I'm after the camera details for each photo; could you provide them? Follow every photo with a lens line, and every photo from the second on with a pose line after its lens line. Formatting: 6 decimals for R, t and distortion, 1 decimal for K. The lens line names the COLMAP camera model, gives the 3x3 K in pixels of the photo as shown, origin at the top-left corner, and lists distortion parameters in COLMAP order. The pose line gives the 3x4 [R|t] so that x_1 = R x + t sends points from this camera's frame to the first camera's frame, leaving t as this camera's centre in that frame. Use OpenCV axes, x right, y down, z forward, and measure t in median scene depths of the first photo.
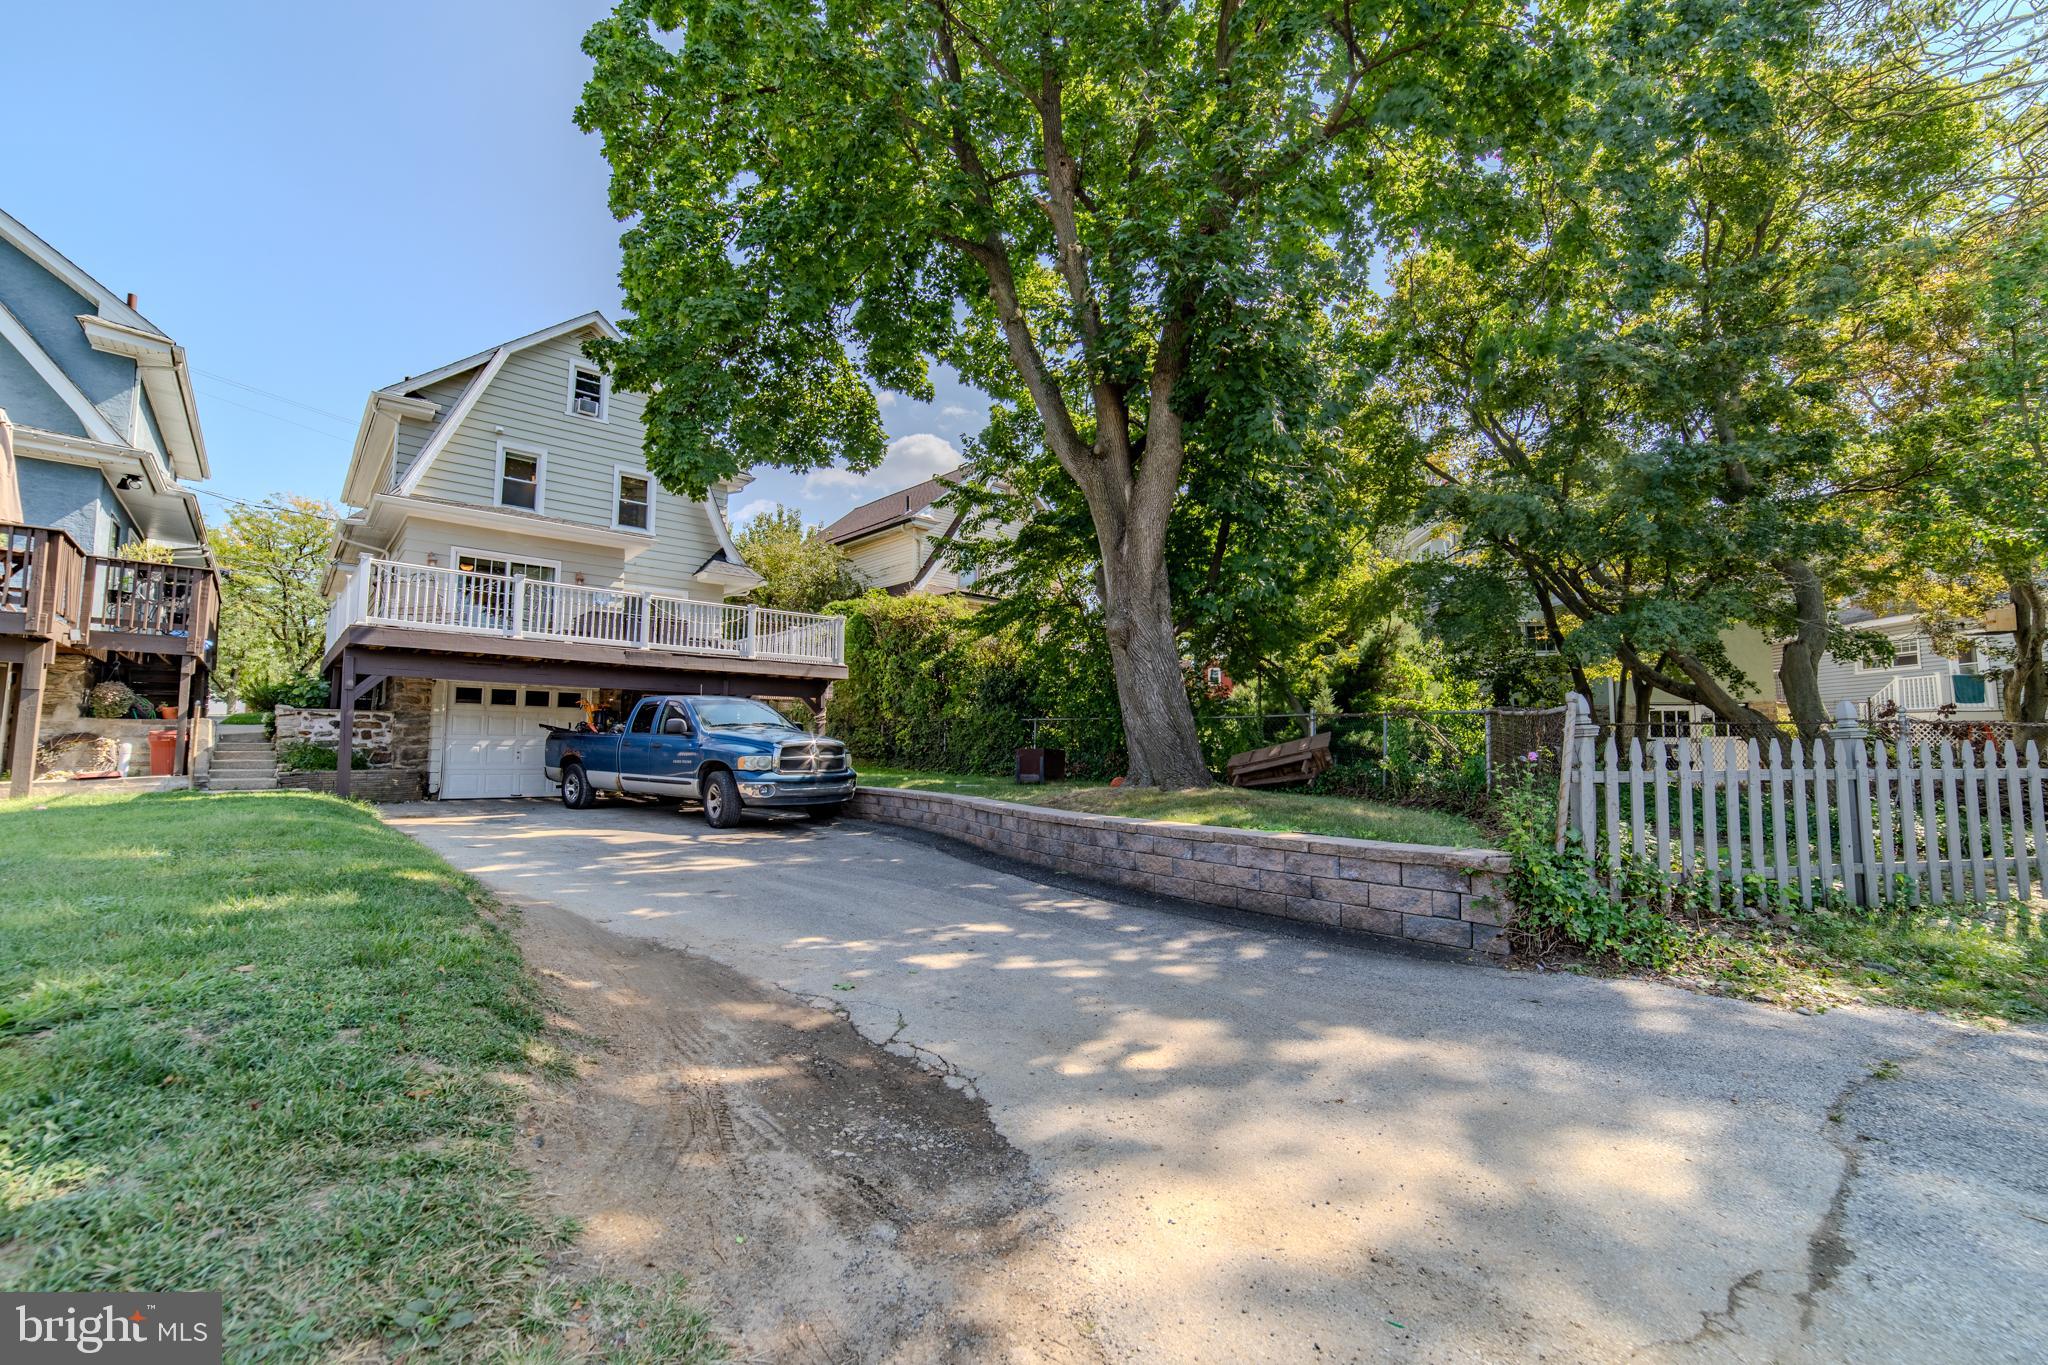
lens RADIAL K [[820.4, 0, 1028.6], [0, 820.4, 681.8], [0, 0, 1]] dist [-0.074873, 0.033009]
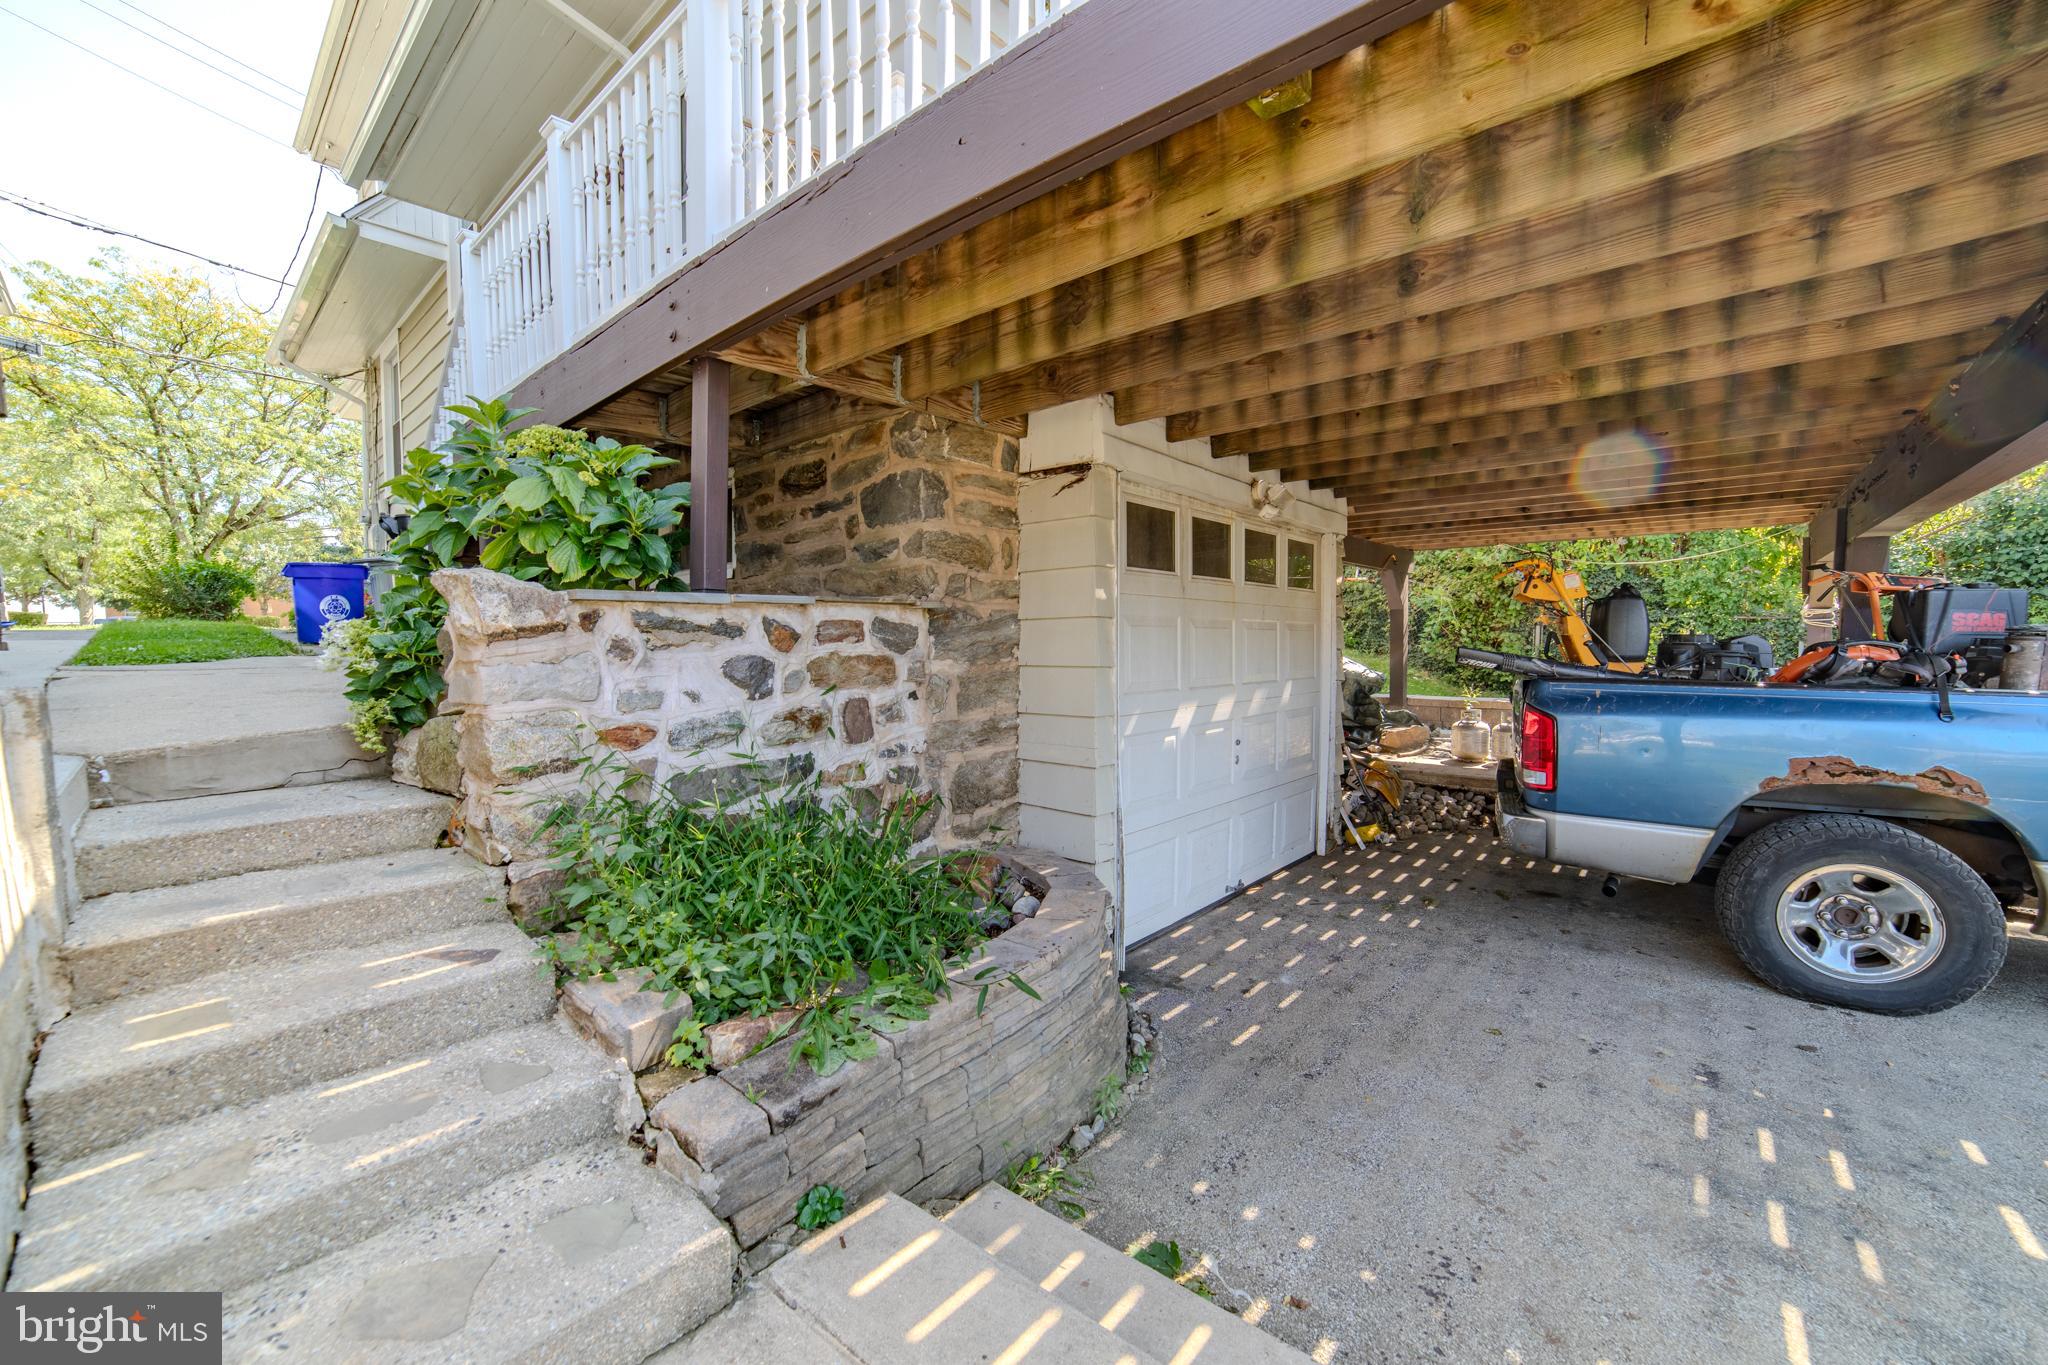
lens RADIAL K [[820.4, 0, 1028.6], [0, 820.4, 681.8], [0, 0, 1]] dist [-0.074873, 0.033009]
pose [[0.996702, -0.014303, 0.079882, -0.777930], [0.003895, 0.991642, 0.128963, 0.029219], [-0.081059, -0.128227, 0.988427, 0.758417]]
